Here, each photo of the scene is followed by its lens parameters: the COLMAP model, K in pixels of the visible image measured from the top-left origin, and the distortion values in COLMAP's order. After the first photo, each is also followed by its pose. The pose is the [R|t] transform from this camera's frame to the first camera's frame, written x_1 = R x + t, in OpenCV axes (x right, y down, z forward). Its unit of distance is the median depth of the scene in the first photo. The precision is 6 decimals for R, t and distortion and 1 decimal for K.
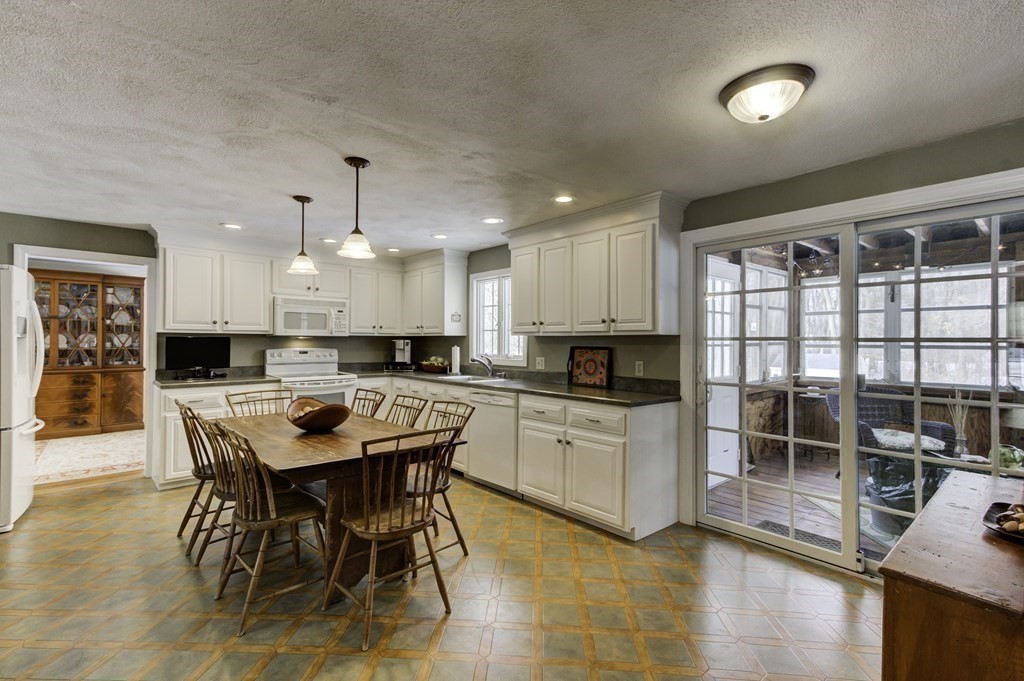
lens RADIAL K [[472.6, 0, 508.5], [0, 472.6, 335.4], [0, 0, 1]] dist [0.013756, 0.008414]
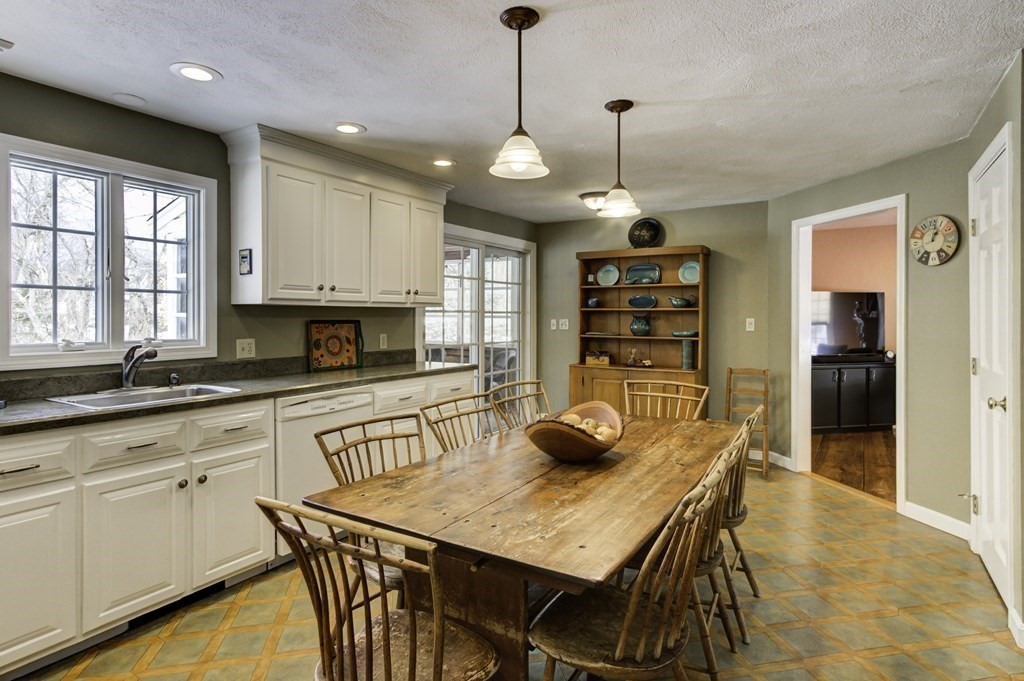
lens RADIAL K [[536.5, 0, 506.4], [0, 536.5, 332.1], [0, 0, 1]] dist [0.002297, 0.007489]
pose [[-0.269882, -0.036648, 0.962196, -0.754424], [-0.017061, 0.999301, 0.033276, 0.007983], [-0.962742, -0.007435, -0.270319, 0.916228]]
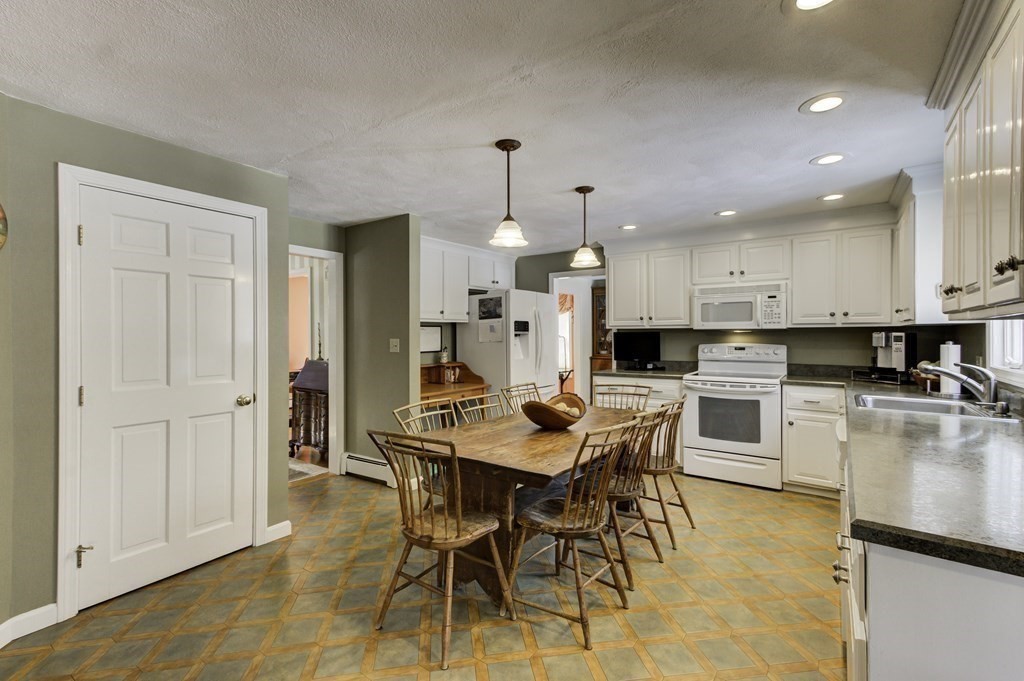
lens RADIAL K [[472.6, 0, 516.7], [0, 472.6, 334.9], [0, 0, 1]] dist [0.013756, 0.008414]
pose [[0.239572, -0.006145, -0.970859, 0.378651], [0.015397, 0.999878, -0.002529, 0.008970], [0.970756, -0.014342, 0.239637, 0.500477]]
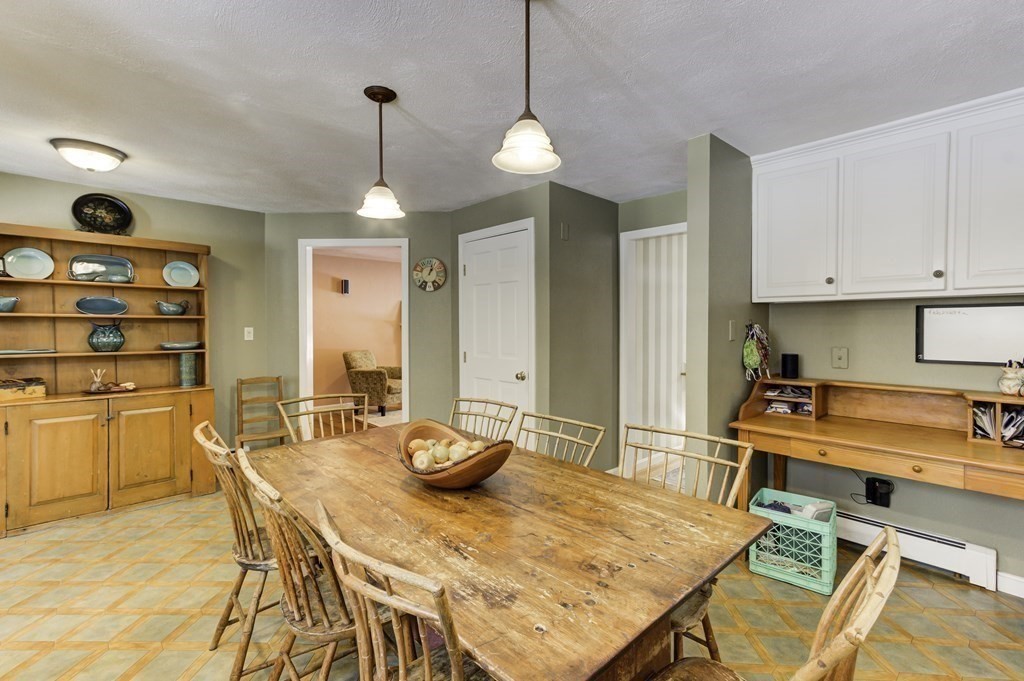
lens RADIAL K [[472.6, 0, 505.7], [0, 472.6, 333.0], [0, 0, 1]] dist [0.013756, 0.008414]
pose [[-0.999732, -0.008704, -0.021428, -0.320563], [-0.008750, 0.999960, 0.002034, 0.013200], [0.021409, 0.002221, -0.999768, 1.122058]]
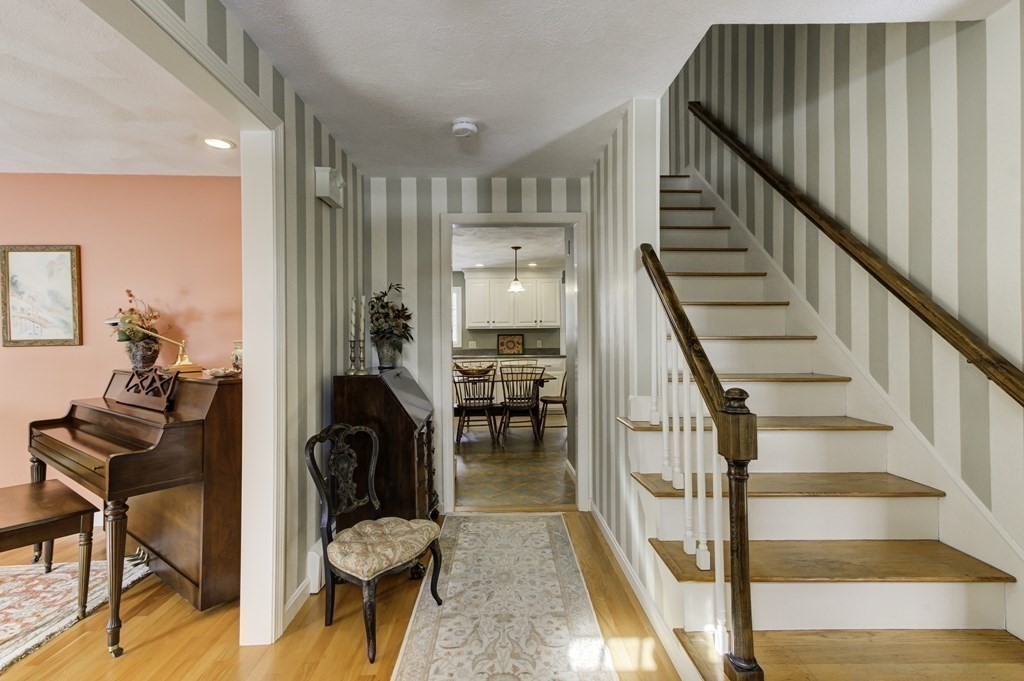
lens RADIAL K [[472.6, 0, 495.5], [0, 472.6, 339.2], [0, 0, 1]] dist [0.013756, 0.008414]
pose [[0.665795, -0.015775, 0.745968, -1.251906], [0.002915, 0.999824, 0.018542, 0.007424], [-0.746129, -0.010170, 0.665724, -0.235243]]
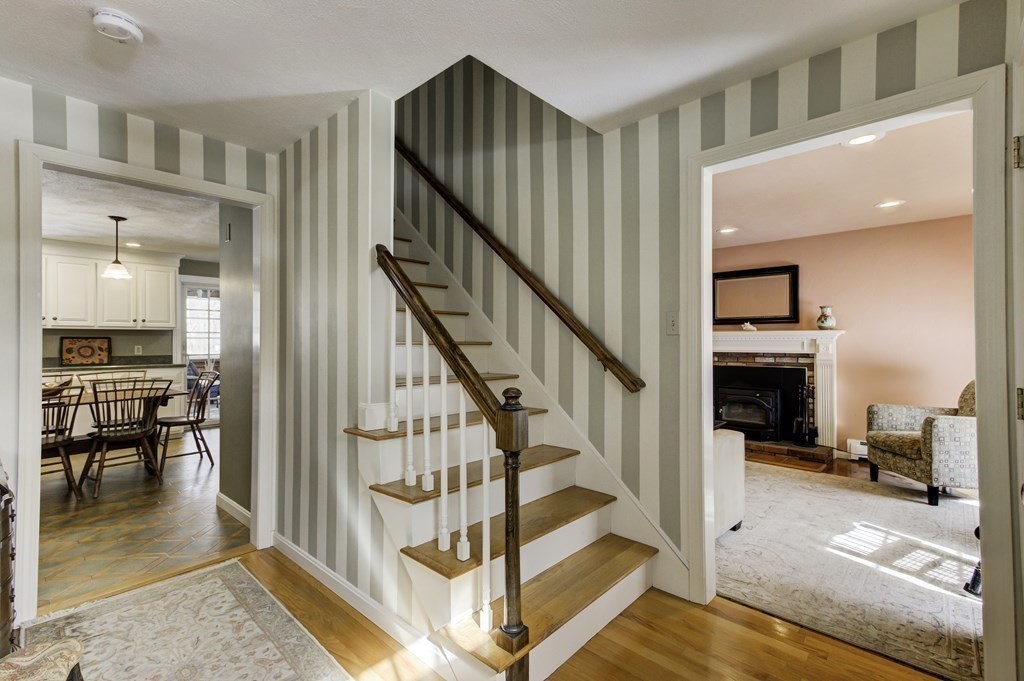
lens RADIAL K [[472.6, 0, 512.0], [0, 472.6, 339.4], [0, 0, 1]] dist [0.013756, 0.008414]
pose [[-0.086709, -0.003636, 0.996227, -1.263827], [-0.014301, 0.999895, 0.002405, 0.009865], [-0.996131, -0.014039, -0.086752, -0.110202]]
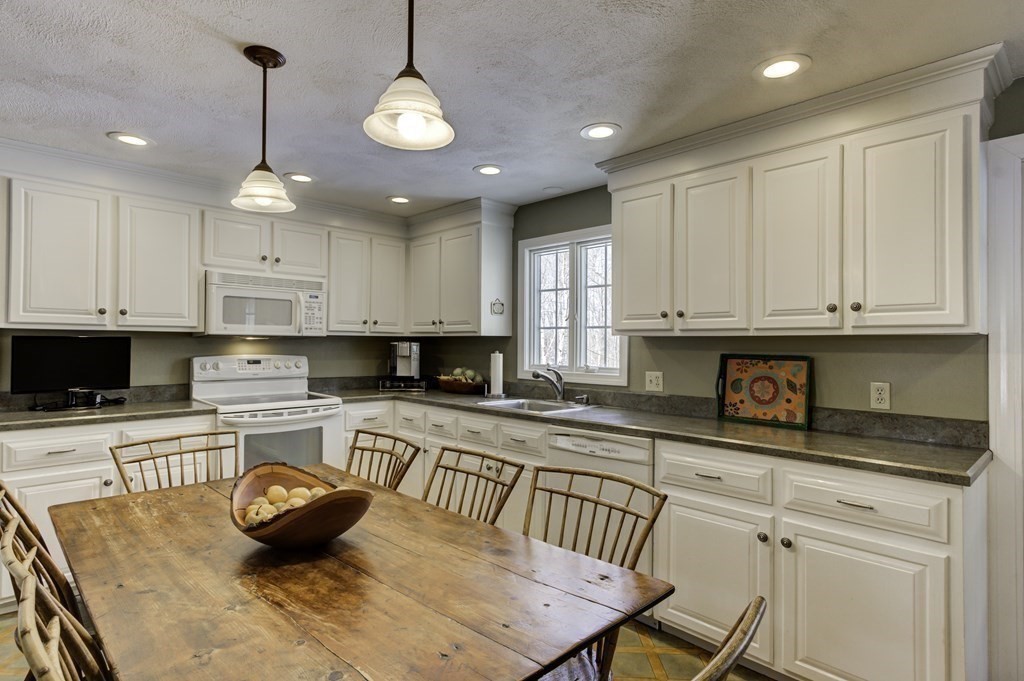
lens RADIAL K [[536.5, 0, 510.1], [0, 536.5, 334.6], [0, 0, 1]] dist [0.002297, 0.007489]
pose [[0.998788, 0.002960, 0.049131, -0.161512], [-0.002744, 0.999986, -0.004455, 0.002641], [-0.049143, 0.004315, 0.998782, 0.340446]]
